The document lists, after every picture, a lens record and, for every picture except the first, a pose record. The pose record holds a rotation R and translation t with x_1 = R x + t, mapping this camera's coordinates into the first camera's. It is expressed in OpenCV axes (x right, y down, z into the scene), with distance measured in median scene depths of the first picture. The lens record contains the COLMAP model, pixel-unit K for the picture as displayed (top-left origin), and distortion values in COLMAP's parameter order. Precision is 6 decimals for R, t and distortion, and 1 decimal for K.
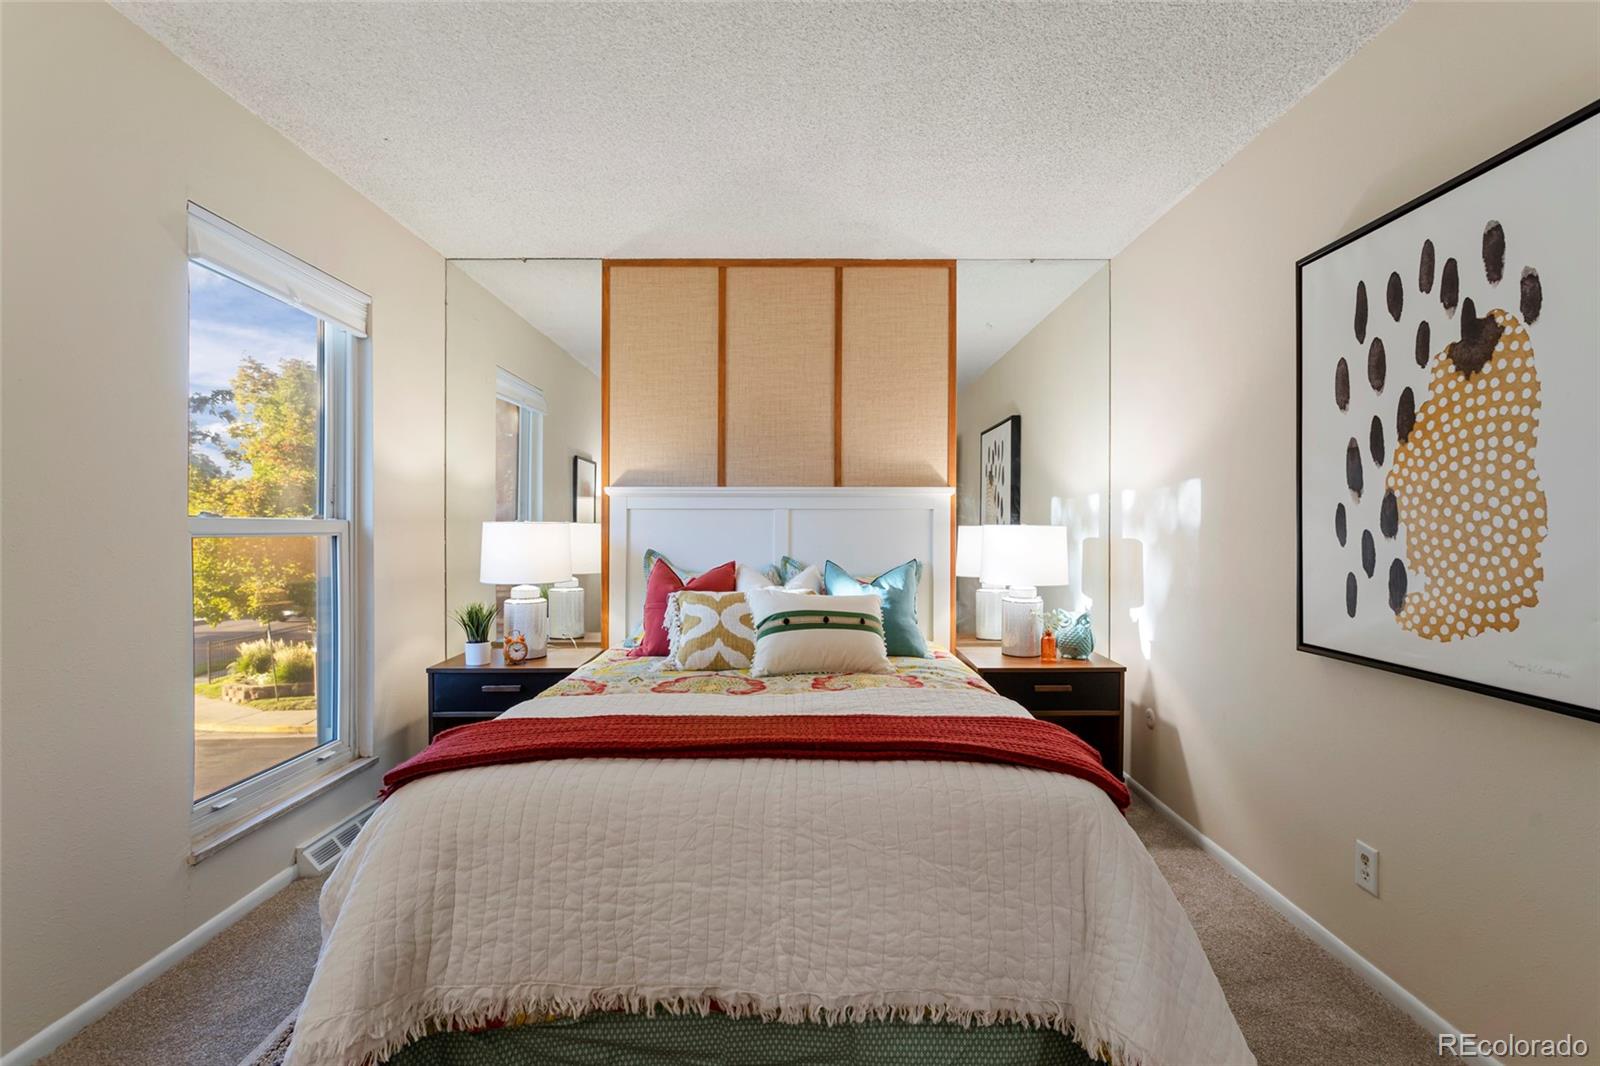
lens RADIAL K [[771.2, 0, 803.3], [0, 771.2, 529.0], [0, 0, 1]] dist [0.000826, 0.000868]
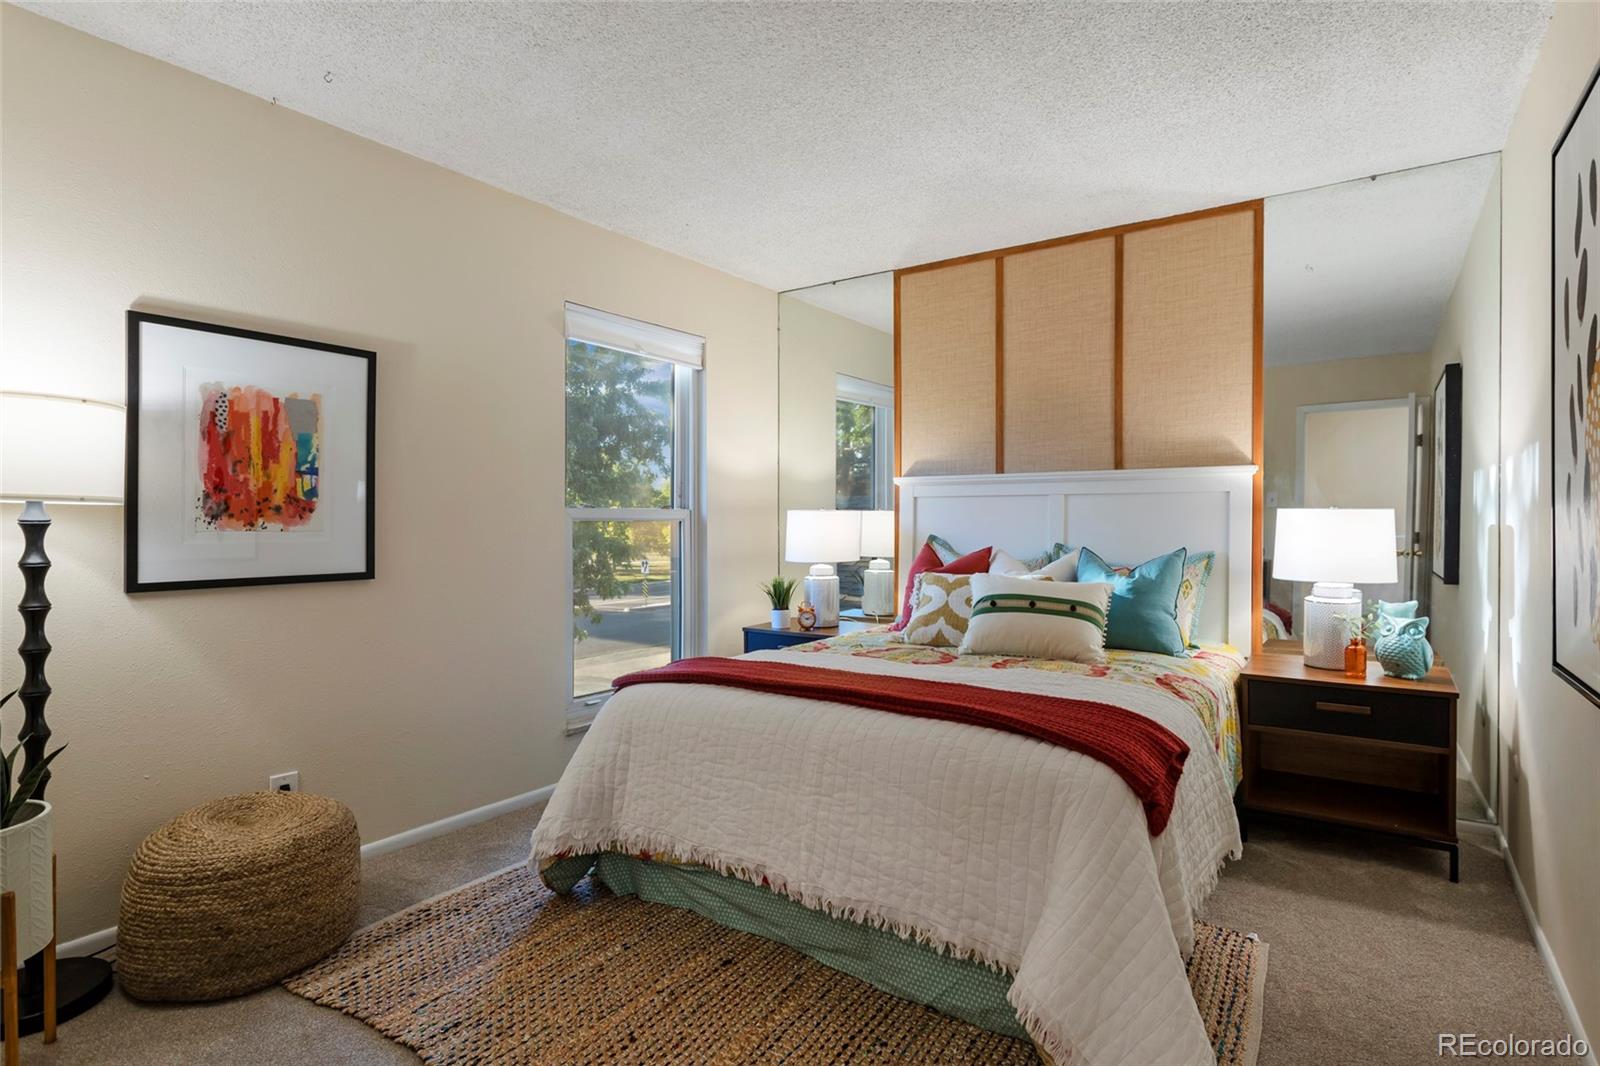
lens RADIAL K [[829.9, 0, 794.9], [0, 829.9, 516.7], [0, 0, 1]] dist [-0.012110, 0.000905]
pose [[0.814788, -0.003656, -0.579748, 0.402379], [0.000857, 0.999987, -0.005102, 0.009041], [0.579759, 0.003661, 0.814780, -0.056546]]
